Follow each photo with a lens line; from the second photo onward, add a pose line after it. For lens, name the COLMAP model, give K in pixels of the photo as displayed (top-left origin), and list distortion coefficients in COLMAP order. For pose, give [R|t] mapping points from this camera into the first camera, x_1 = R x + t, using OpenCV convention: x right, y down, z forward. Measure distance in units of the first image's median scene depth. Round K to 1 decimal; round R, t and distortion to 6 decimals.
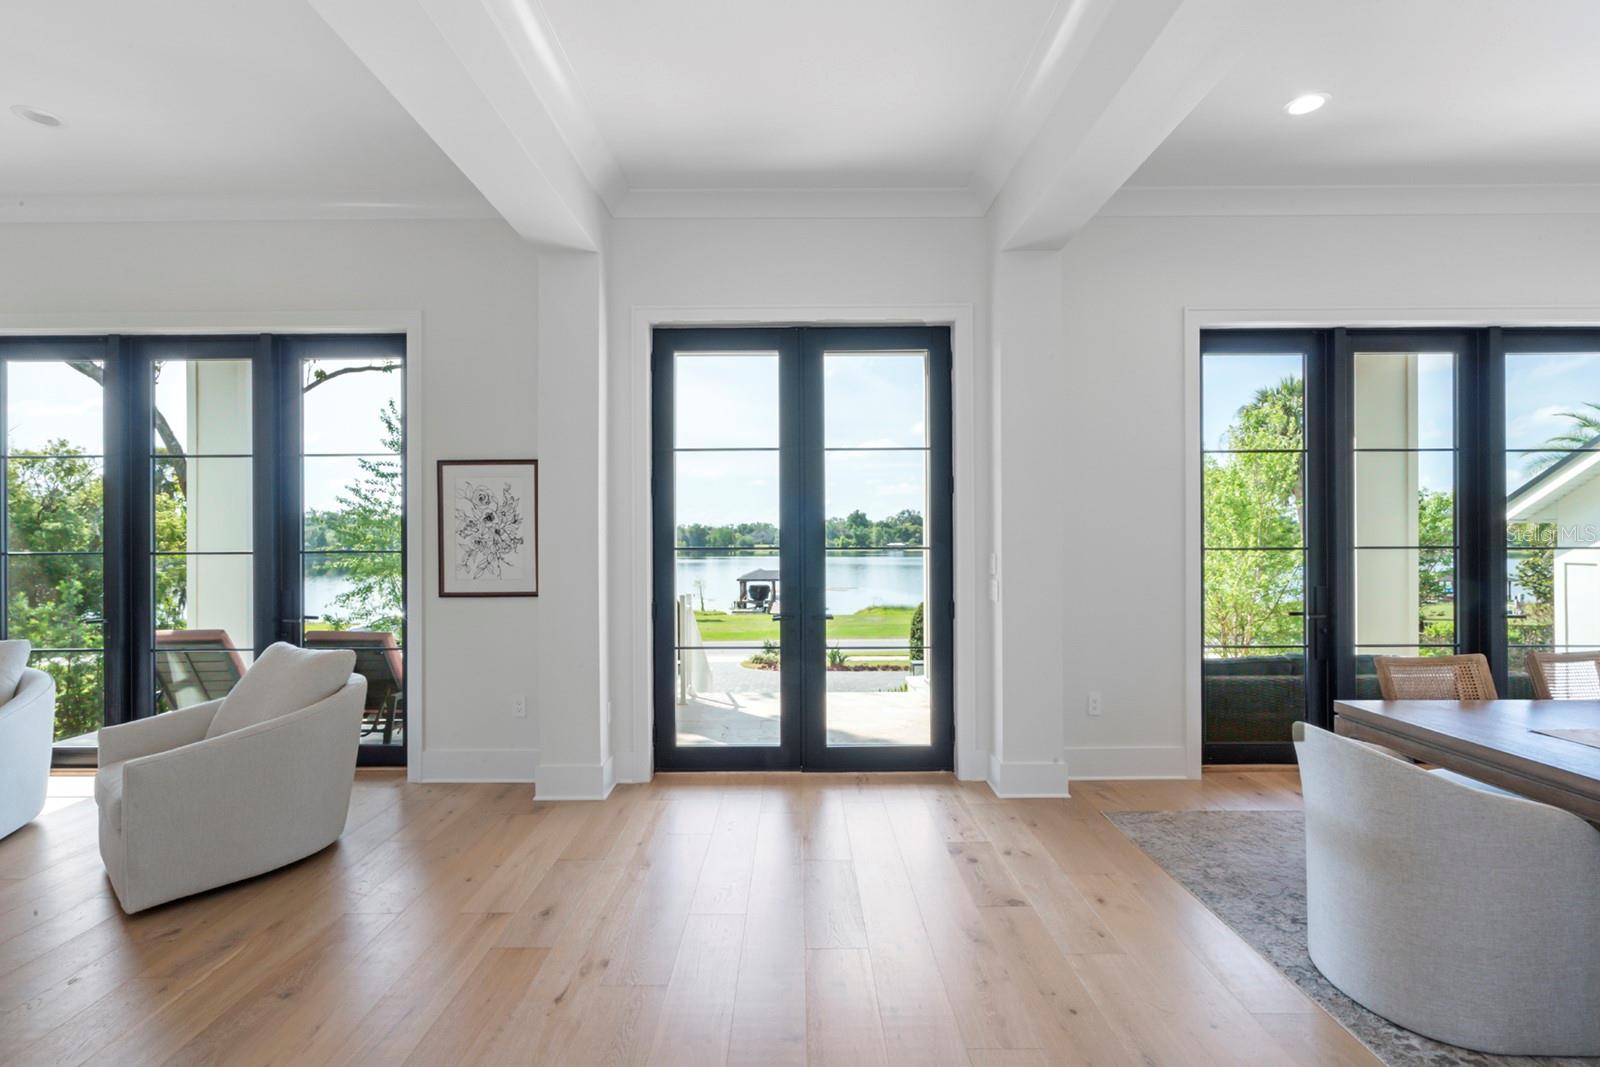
lens RADIAL K [[739.1, 0, 795.2], [0, 739.1, 535.1], [0, 0, 1]] dist [0.004094, -0.001033]
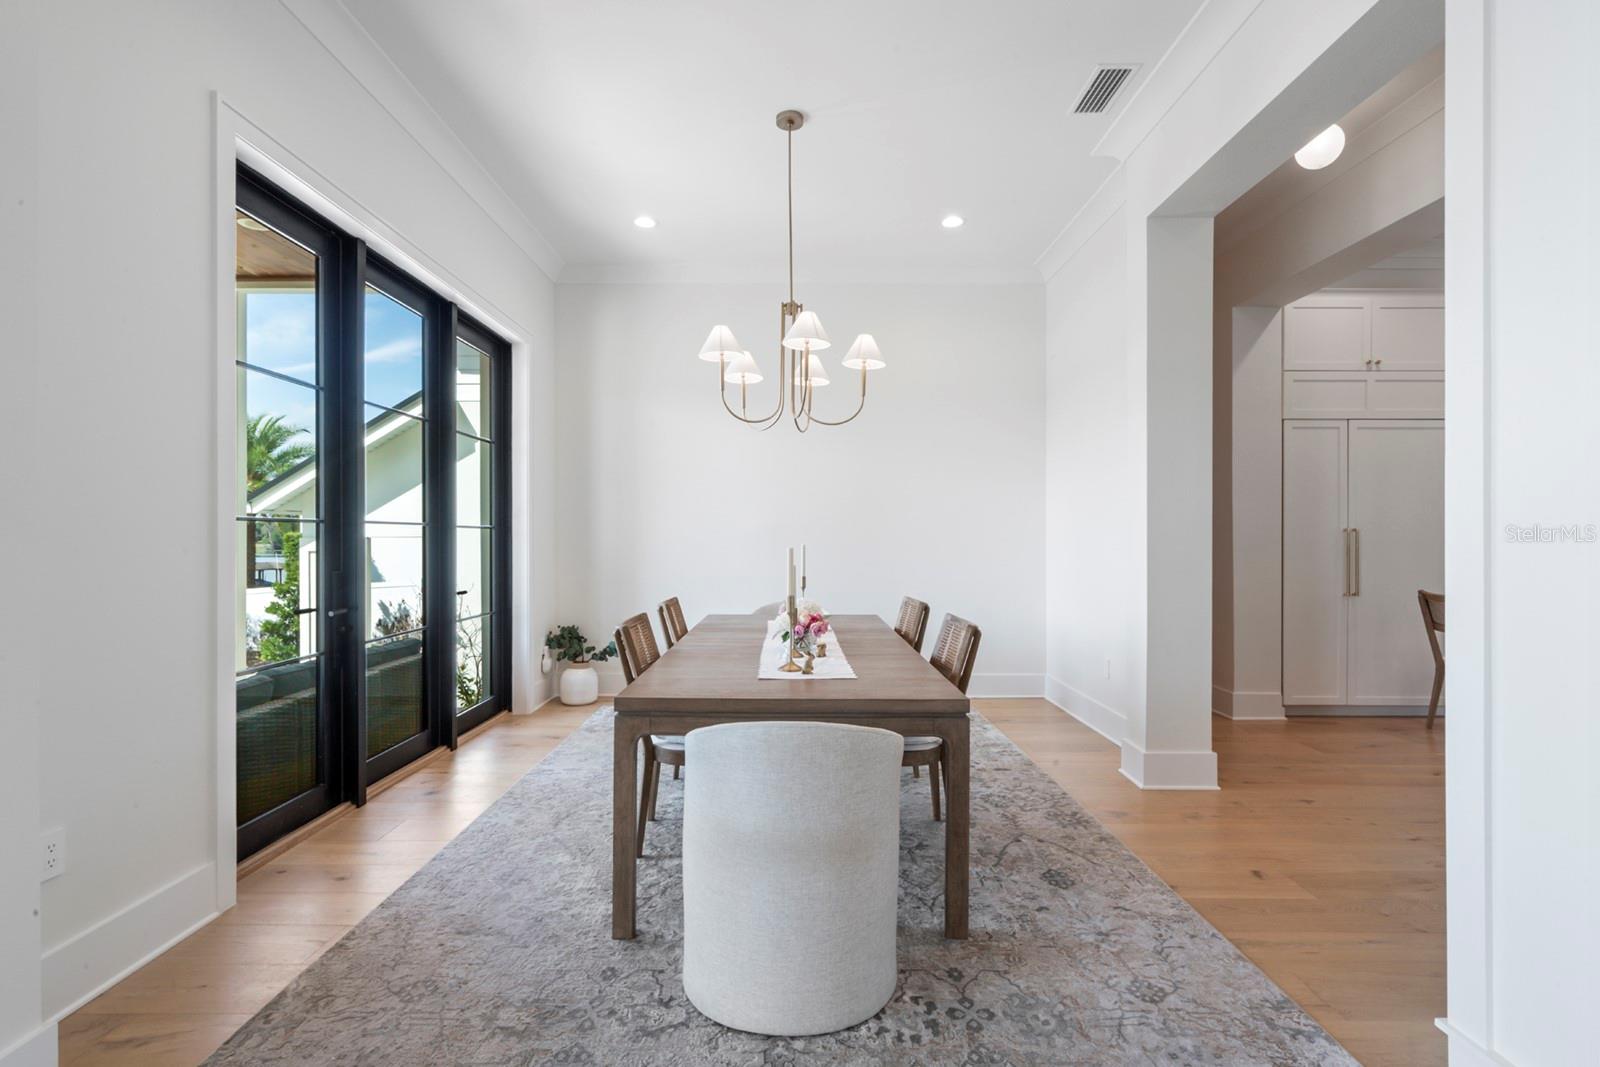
lens RADIAL K [[739.1, 0, 794.6], [0, 739.1, 529.9], [0, 0, 1]] dist [0.004094, -0.001033]
pose [[0.011279, 0.013470, 0.999846, -0.040266], [0.000104, 0.999909, -0.013472, 0.039721], [-0.999936, 0.000256, 0.011276, 0.548375]]
